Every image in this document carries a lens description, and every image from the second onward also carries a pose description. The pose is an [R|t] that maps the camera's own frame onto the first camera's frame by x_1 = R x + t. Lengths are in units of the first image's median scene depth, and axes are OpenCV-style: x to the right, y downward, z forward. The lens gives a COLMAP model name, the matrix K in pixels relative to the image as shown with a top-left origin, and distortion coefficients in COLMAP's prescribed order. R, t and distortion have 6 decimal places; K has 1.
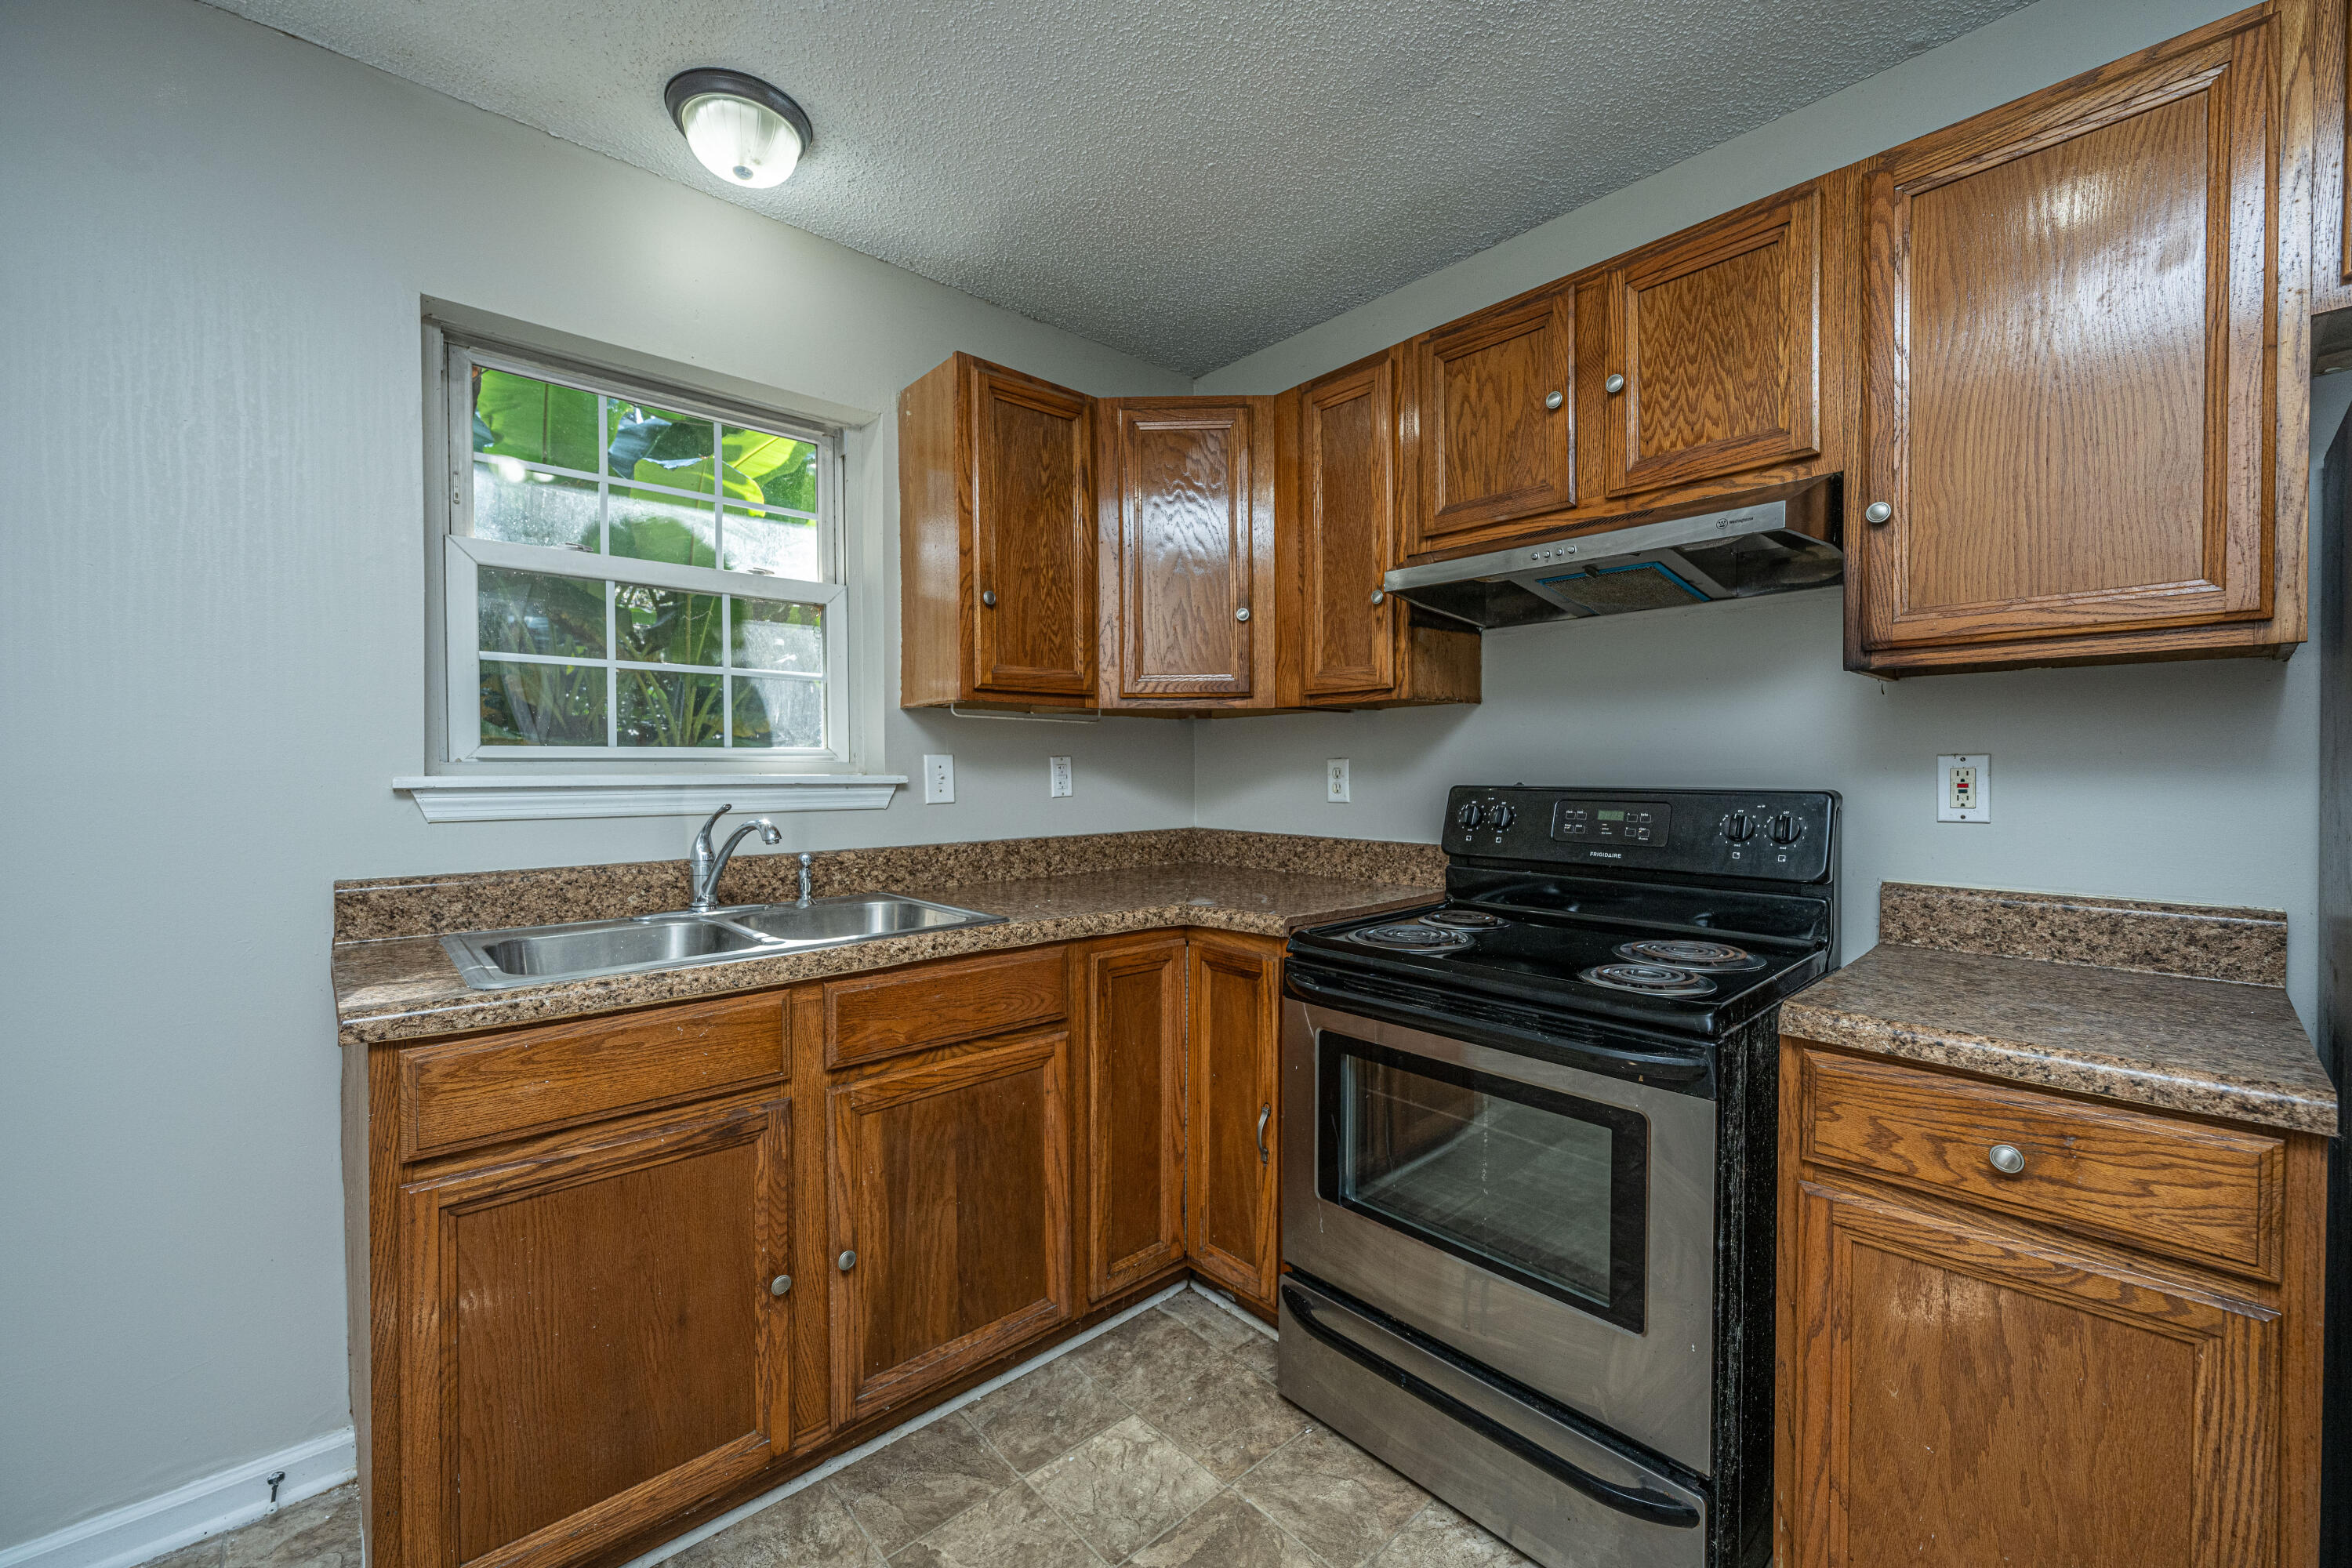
lens RADIAL K [[952.3, 0, 1129.9], [0, 952.3, 774.6], [0, 0, 1]] dist [-0.000834, 0.000224]
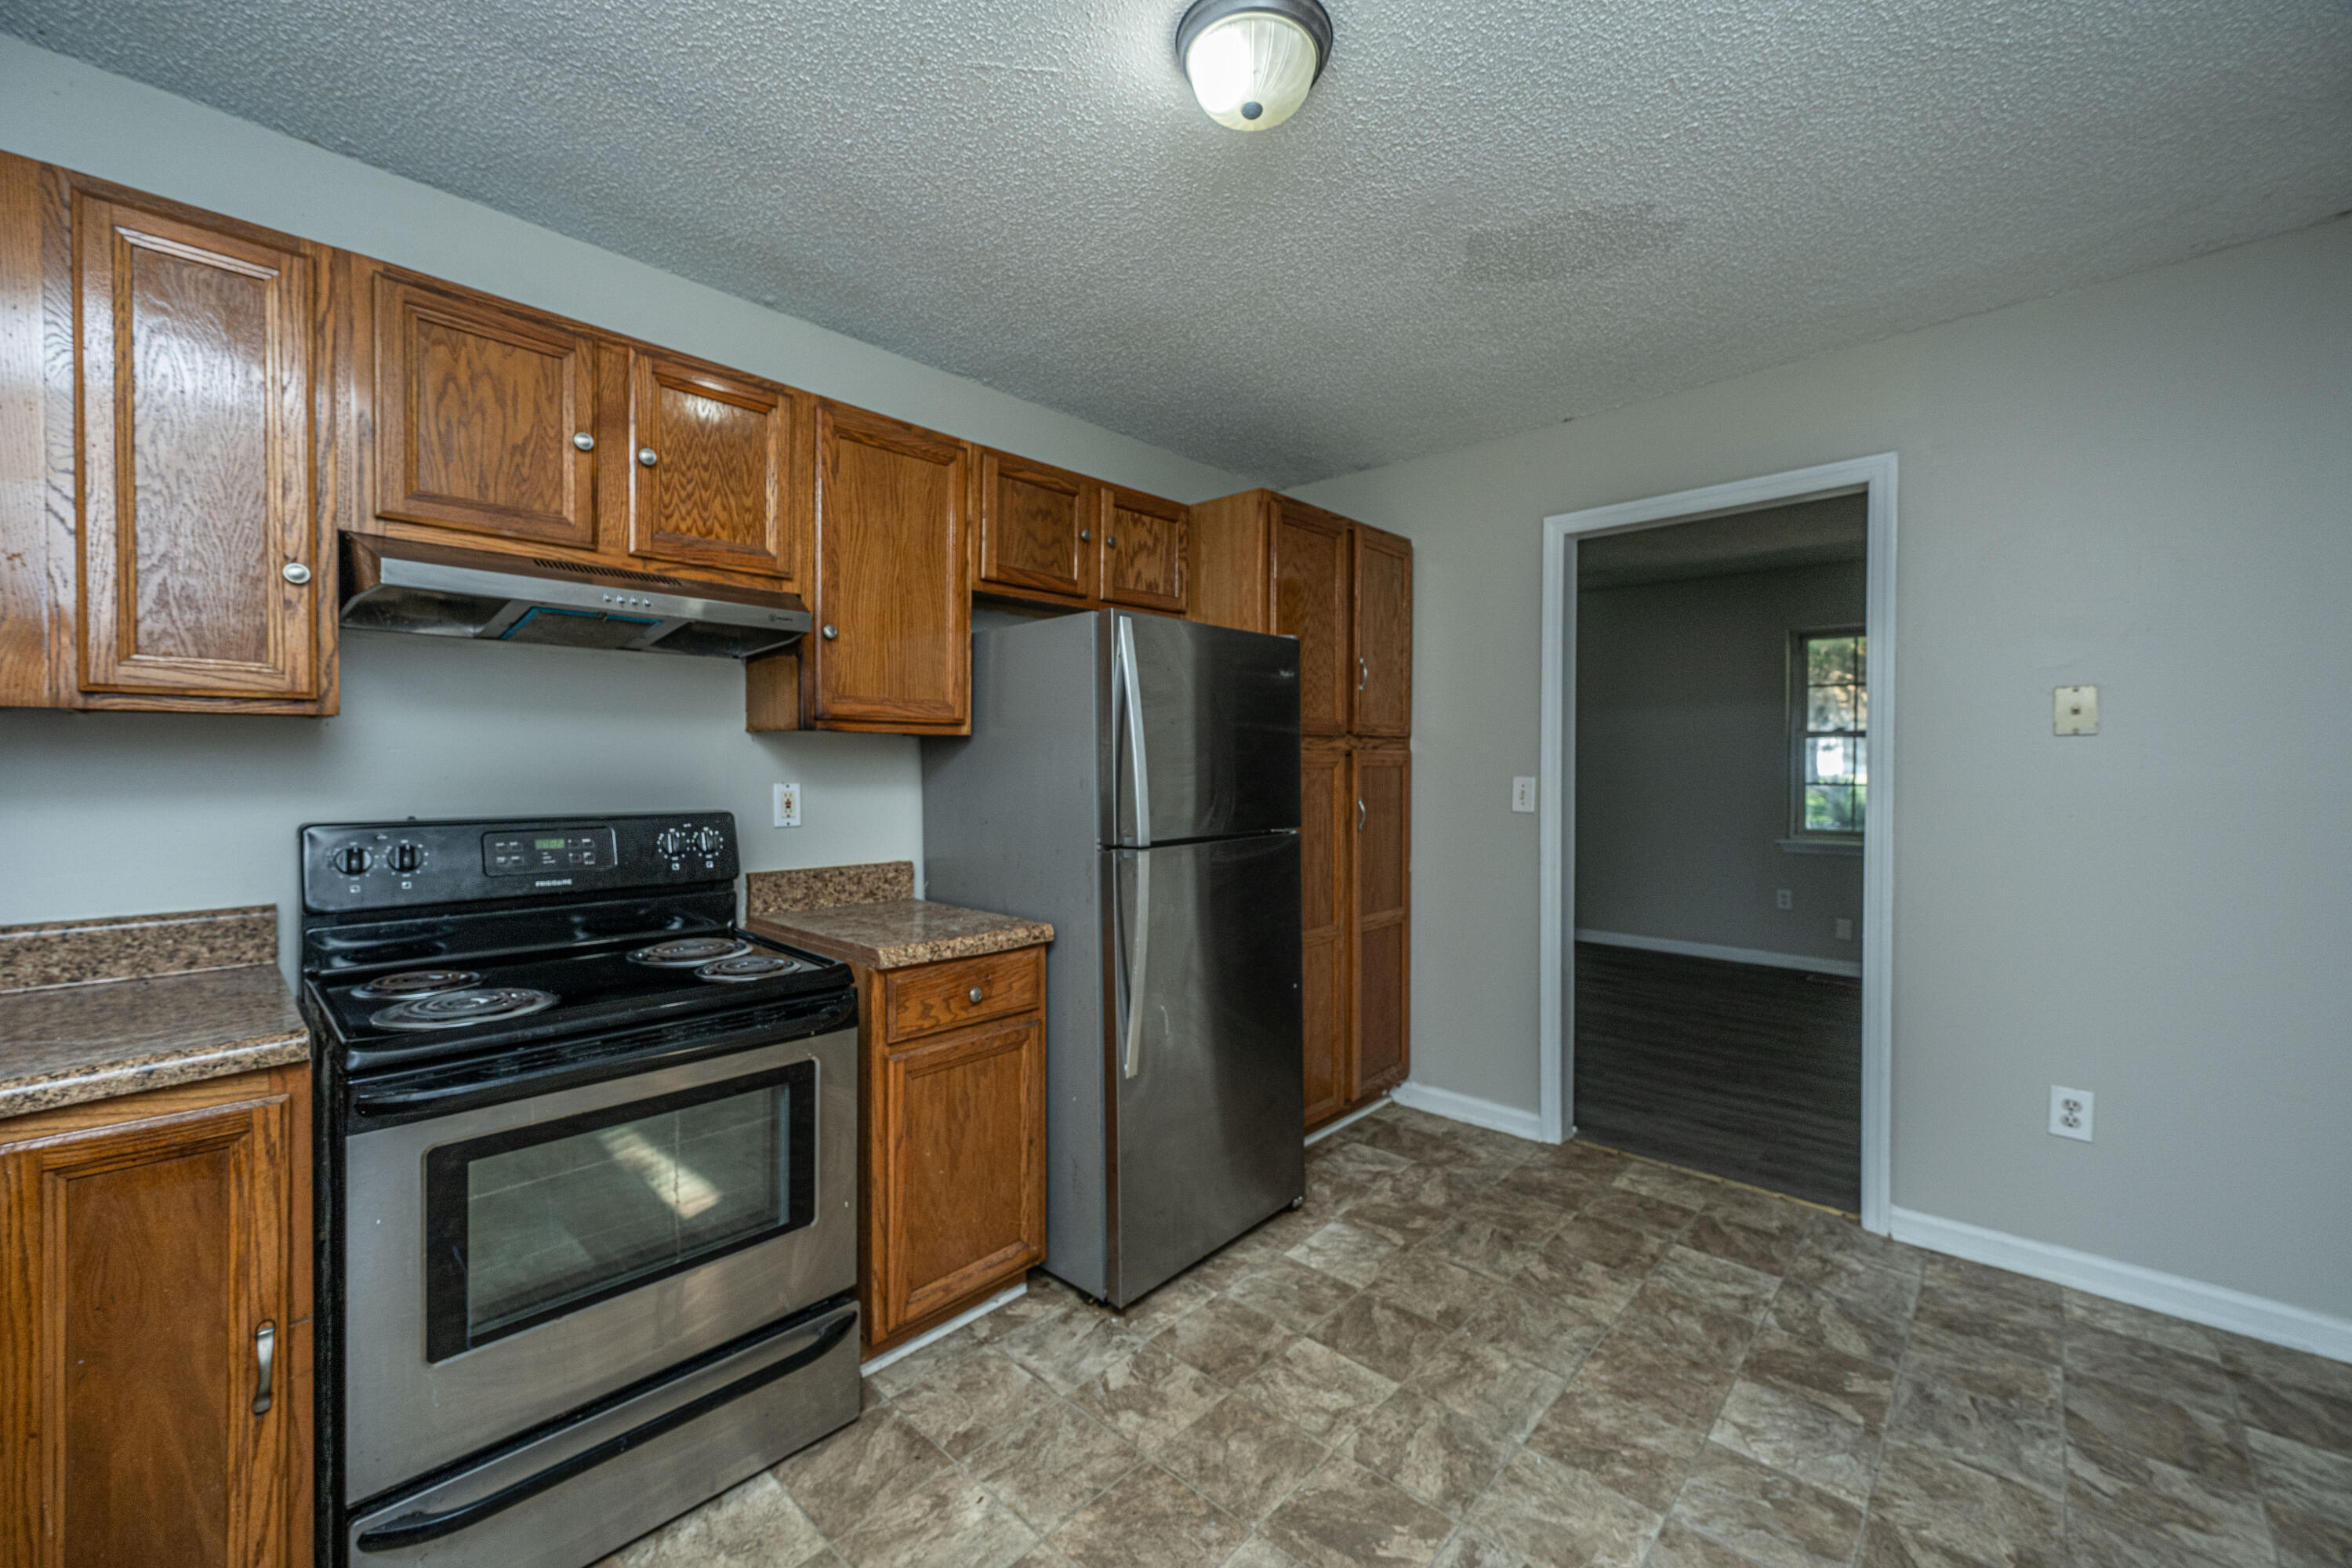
lens RADIAL K [[952.3, 0, 1165.8], [0, 952.3, 776.0], [0, 0, 1]] dist [-0.000834, 0.000224]
pose [[-0.110553, -0.015172, 0.993754, -0.603297], [0.004252, 0.999867, 0.015739, -0.045123], [-0.993861, 0.005966, -0.110474, 0.464471]]
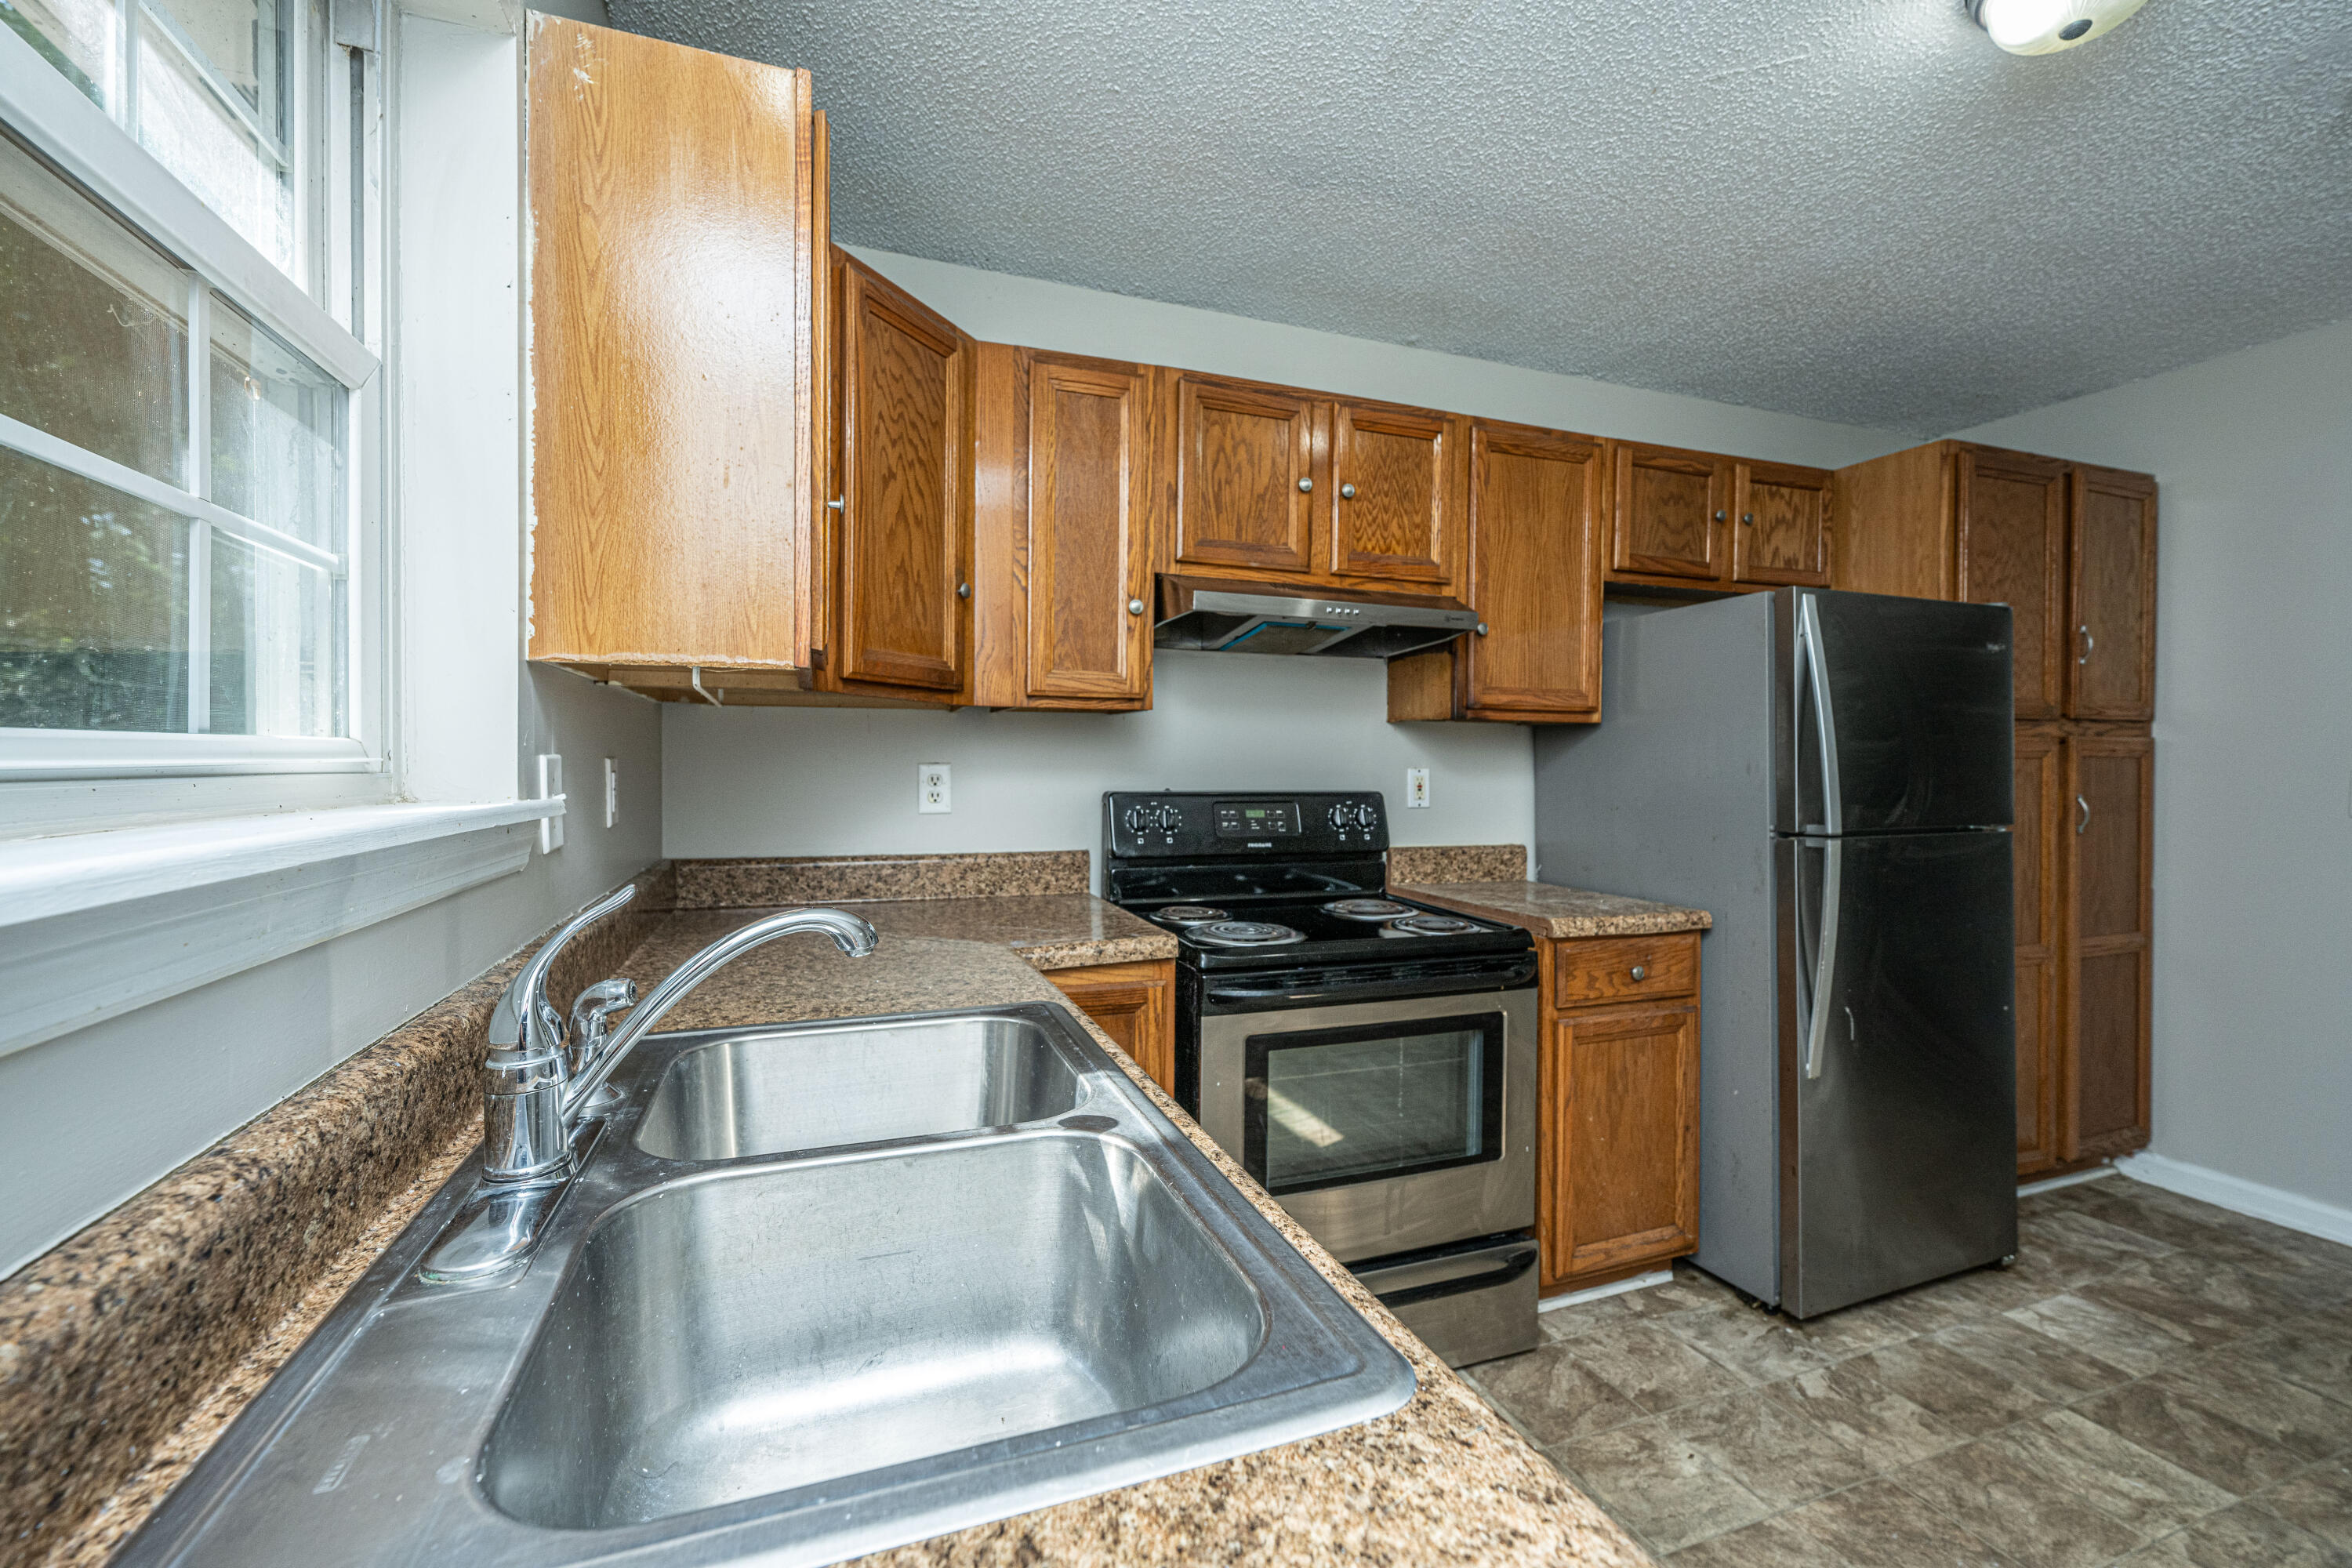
lens RADIAL K [[952.3, 0, 1143.0], [0, 952.3, 767.6], [0, 0, 1]] dist [-0.000834, 0.000224]
pose [[0.360527, -0.003465, 0.932742, -0.752709], [-0.000520, 0.999992, 0.003915, -0.023876], [-0.932749, -0.001896, 0.360523, 0.701387]]
